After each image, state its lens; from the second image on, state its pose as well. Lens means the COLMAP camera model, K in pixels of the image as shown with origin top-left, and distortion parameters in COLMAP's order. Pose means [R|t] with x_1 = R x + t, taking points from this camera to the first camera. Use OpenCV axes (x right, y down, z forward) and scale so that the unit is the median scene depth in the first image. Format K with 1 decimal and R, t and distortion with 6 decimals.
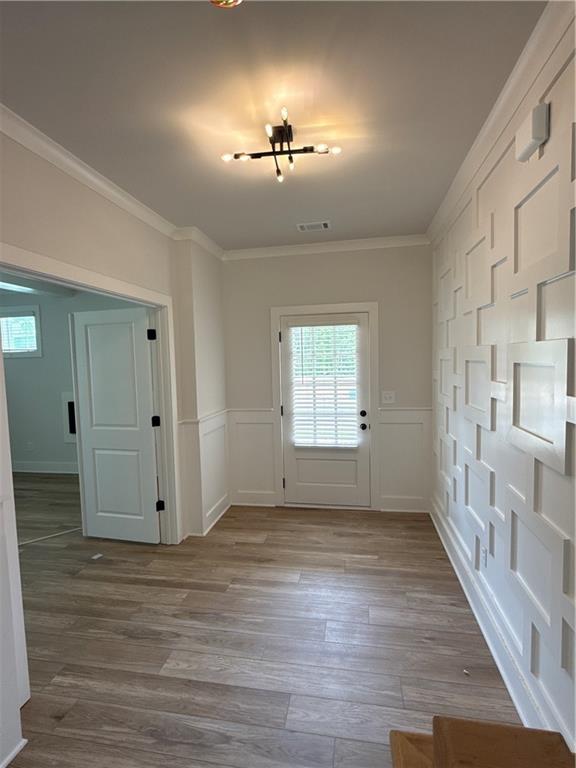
lens RADIAL K [[384.2, 0, 289.1], [0, 384.2, 384.3], [0, 0, 1]] dist [0.002296, 0.000617]
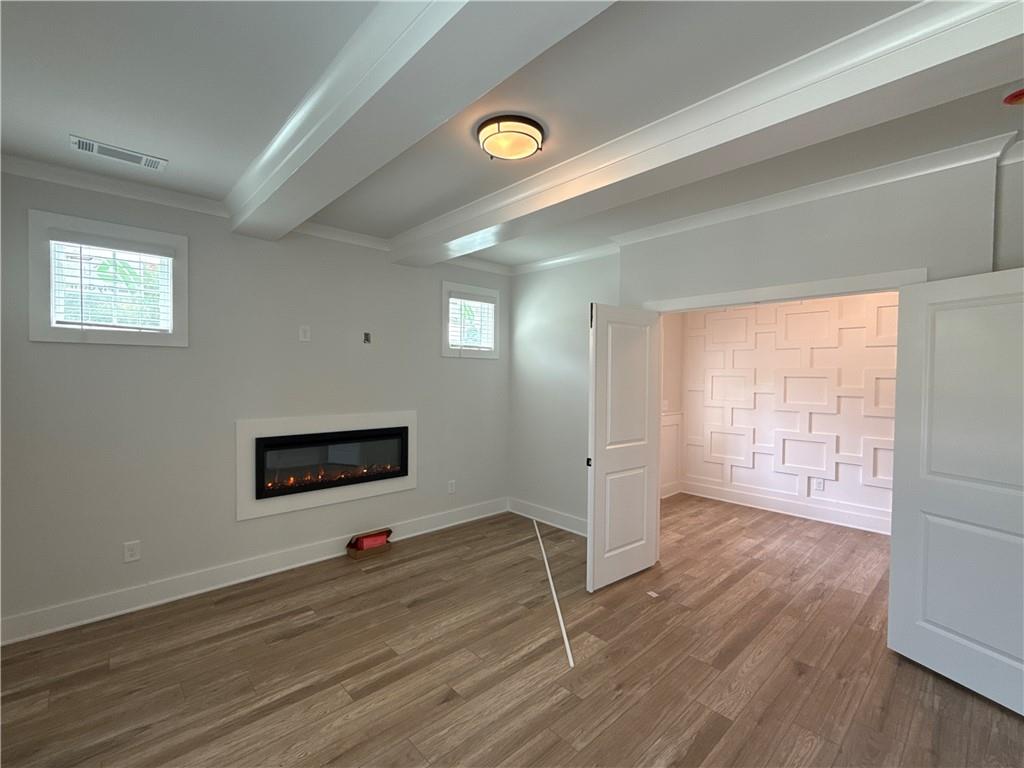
lens RADIAL K [[449.7, 0, 511.2], [0, 449.7, 384.3], [0, 0, 1]] dist [0.003952, 0.000139]
pose [[0.598564, 0.017425, 0.800885, -1.566988], [0.027547, 0.998724, -0.042318, 0.014677], [-0.800601, 0.047392, 0.597321, 0.659124]]
